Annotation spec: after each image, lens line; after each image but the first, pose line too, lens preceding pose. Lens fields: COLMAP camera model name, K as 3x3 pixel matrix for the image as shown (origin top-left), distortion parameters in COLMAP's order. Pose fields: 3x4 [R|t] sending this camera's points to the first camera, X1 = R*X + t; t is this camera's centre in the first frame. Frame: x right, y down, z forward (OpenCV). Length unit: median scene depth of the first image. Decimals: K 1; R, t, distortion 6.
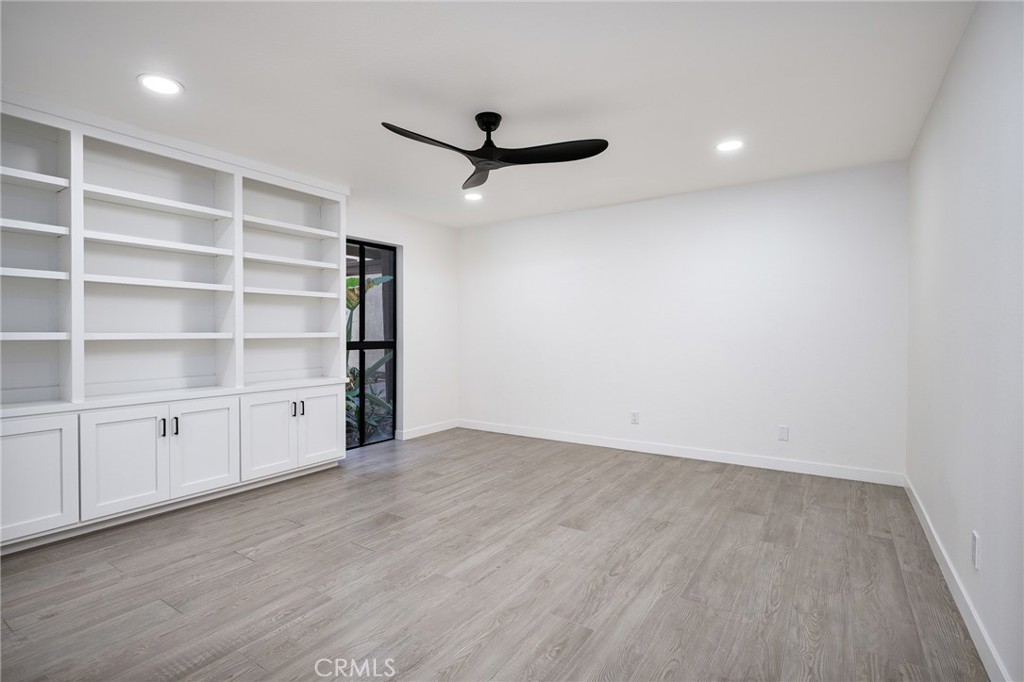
lens RADIAL K [[497.7, 0, 511.3], [0, 497.7, 337.9], [0, 0, 1]] dist [-0.014942, 0.000235]
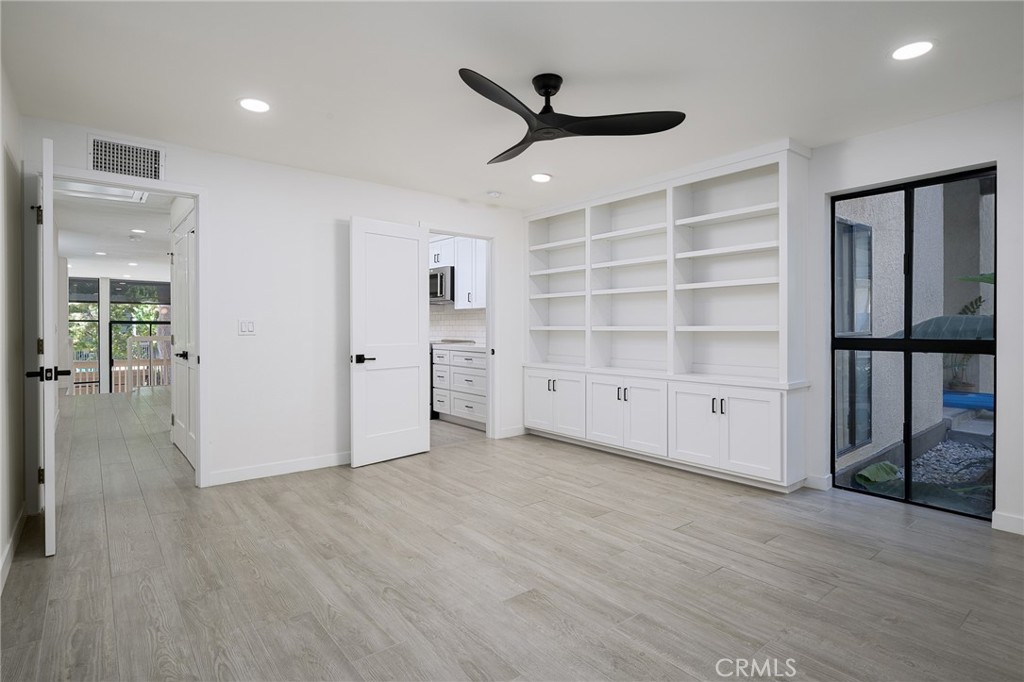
lens RADIAL K [[530.8, 0, 511.9], [0, 530.8, 333.5], [0, 0, 1]] dist [-0.006500, -0.001107]
pose [[-0.314307, 0.013775, -0.949221, 0.876818], [-0.006959, 0.999834, 0.016813, -0.014264], [0.949296, 0.011890, -0.314159, 1.258498]]
